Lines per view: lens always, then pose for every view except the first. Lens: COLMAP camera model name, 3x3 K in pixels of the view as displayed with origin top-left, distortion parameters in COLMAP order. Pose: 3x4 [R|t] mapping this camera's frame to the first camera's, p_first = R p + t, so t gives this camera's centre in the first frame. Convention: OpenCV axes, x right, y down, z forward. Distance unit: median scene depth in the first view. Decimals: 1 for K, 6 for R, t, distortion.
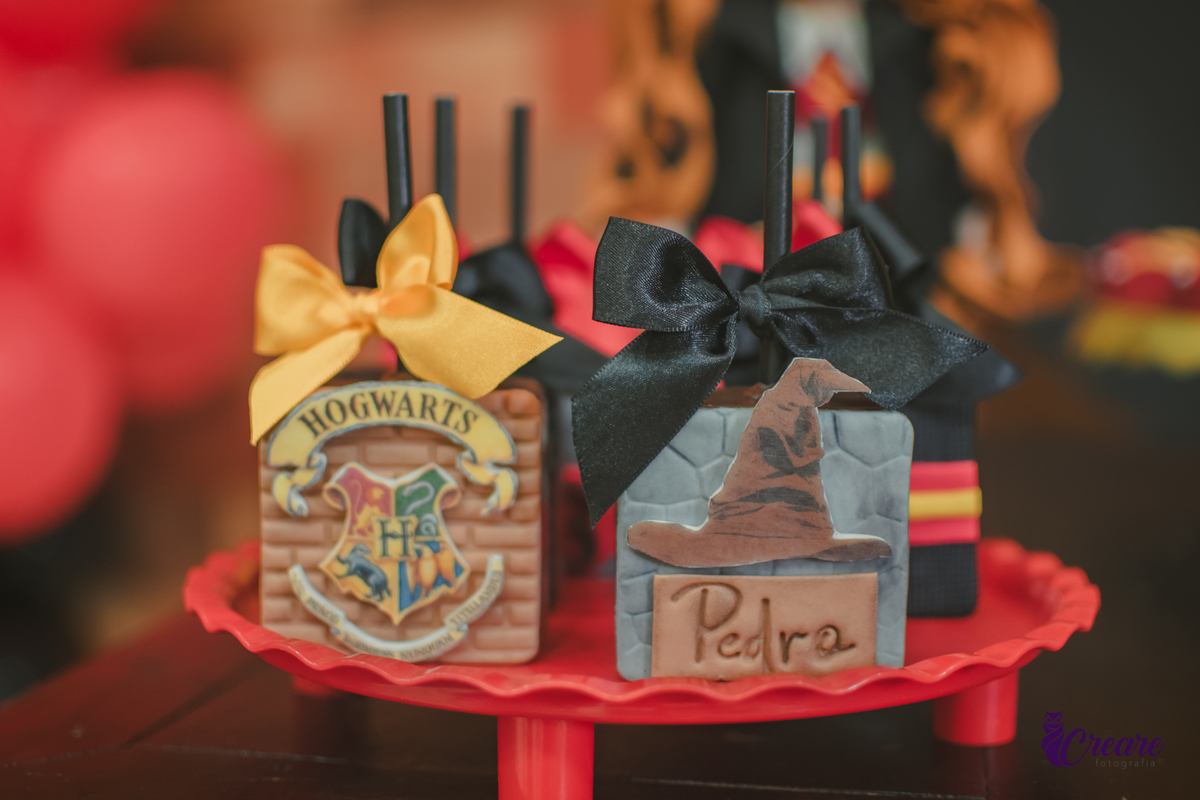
lens RADIAL K [[1833.6, 0, 600.0], [0, 1833.6, 400.0], [0, 0, 1]] dist [-0.201694, 0.138501]
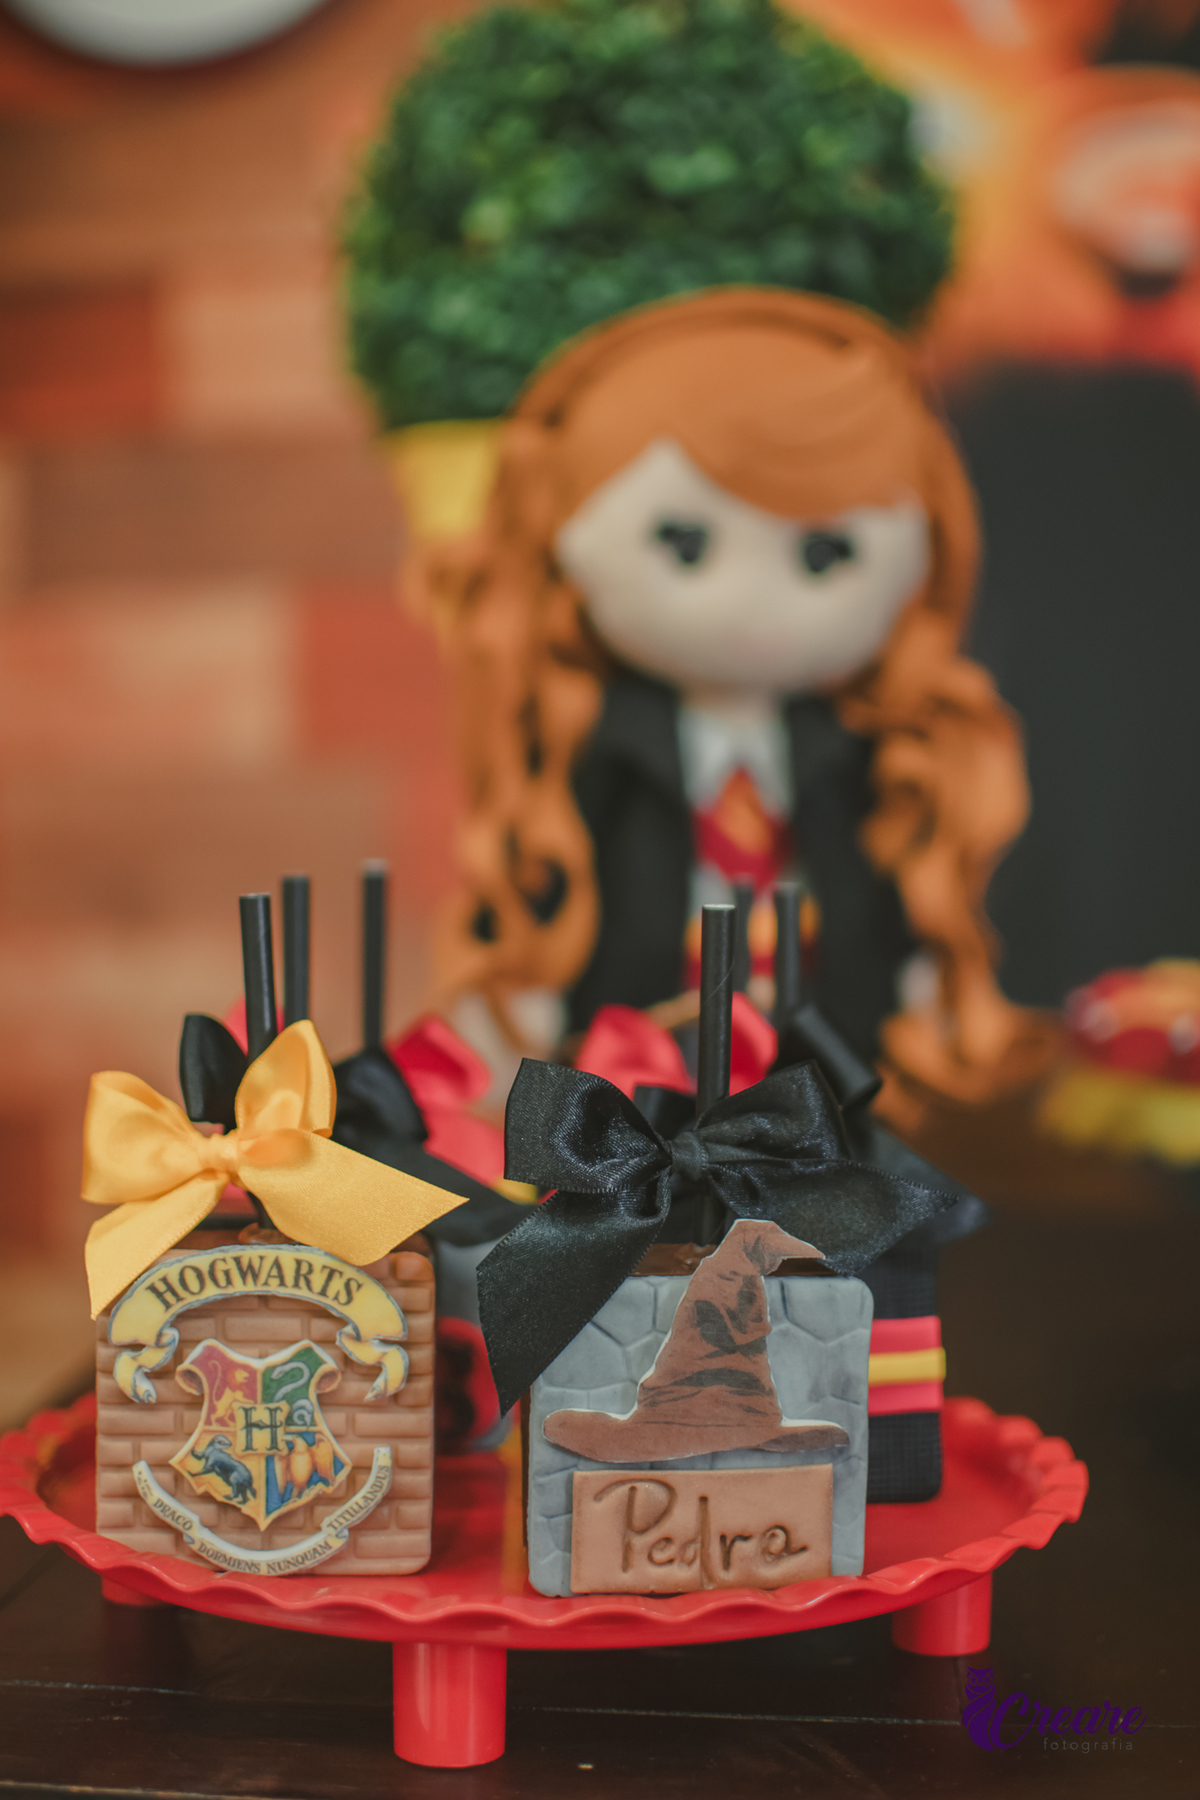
lens RADIAL K [[2750.4, 0, 537.3], [0, 2750.4, 903.5], [0, 0, 1]] dist [-0.201694, 0.138501]
pose [[0.996965, -0.001421, 0.077837, -0.083992], [0.006321, 0.998009, -0.062753, -0.087001], [-0.077593, 0.063054, 0.994989, -0.276543]]
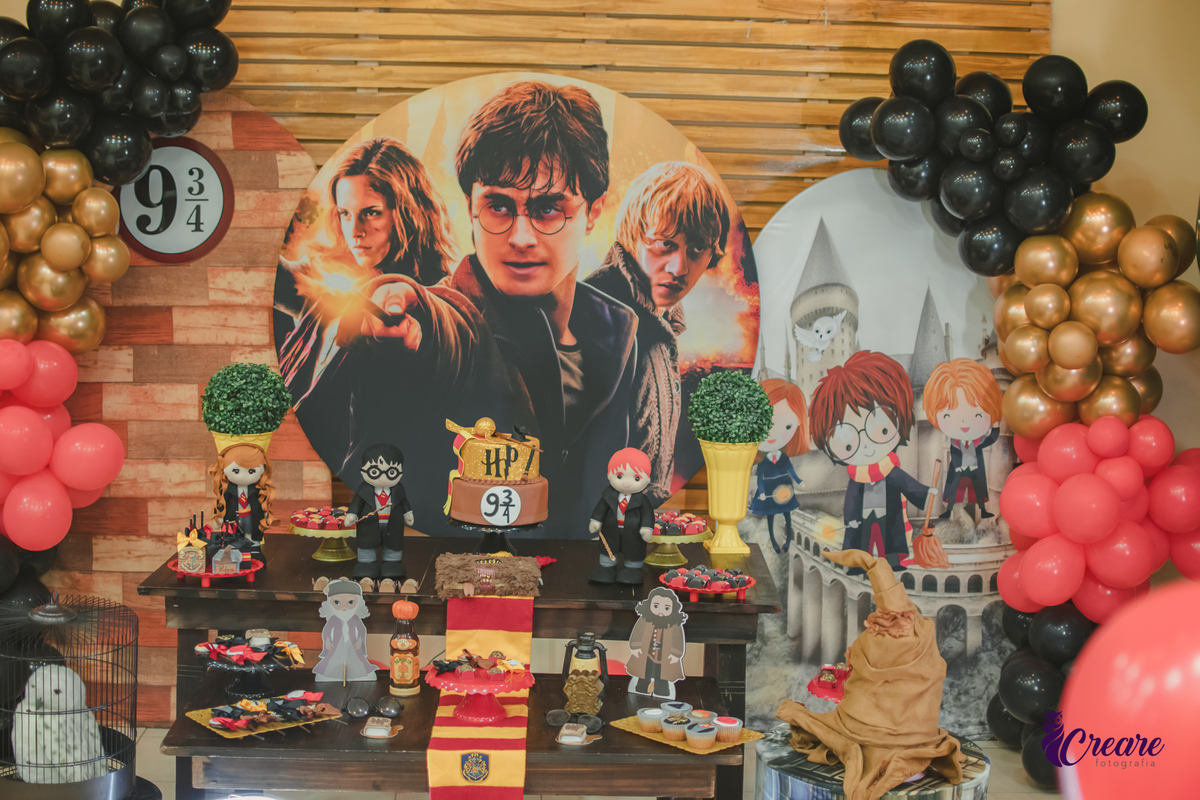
lens RADIAL K [[1833.6, 0, 600.0], [0, 1833.6, 400.0], [0, 0, 1]] dist [-0.201694, 0.138501]
pose [[0.981320, -0.000662, 0.192379, 0.192107], [-0.001496, 0.999938, 0.011075, -0.989393], [-0.192374, -0.011156, 0.981258, -9.863863]]
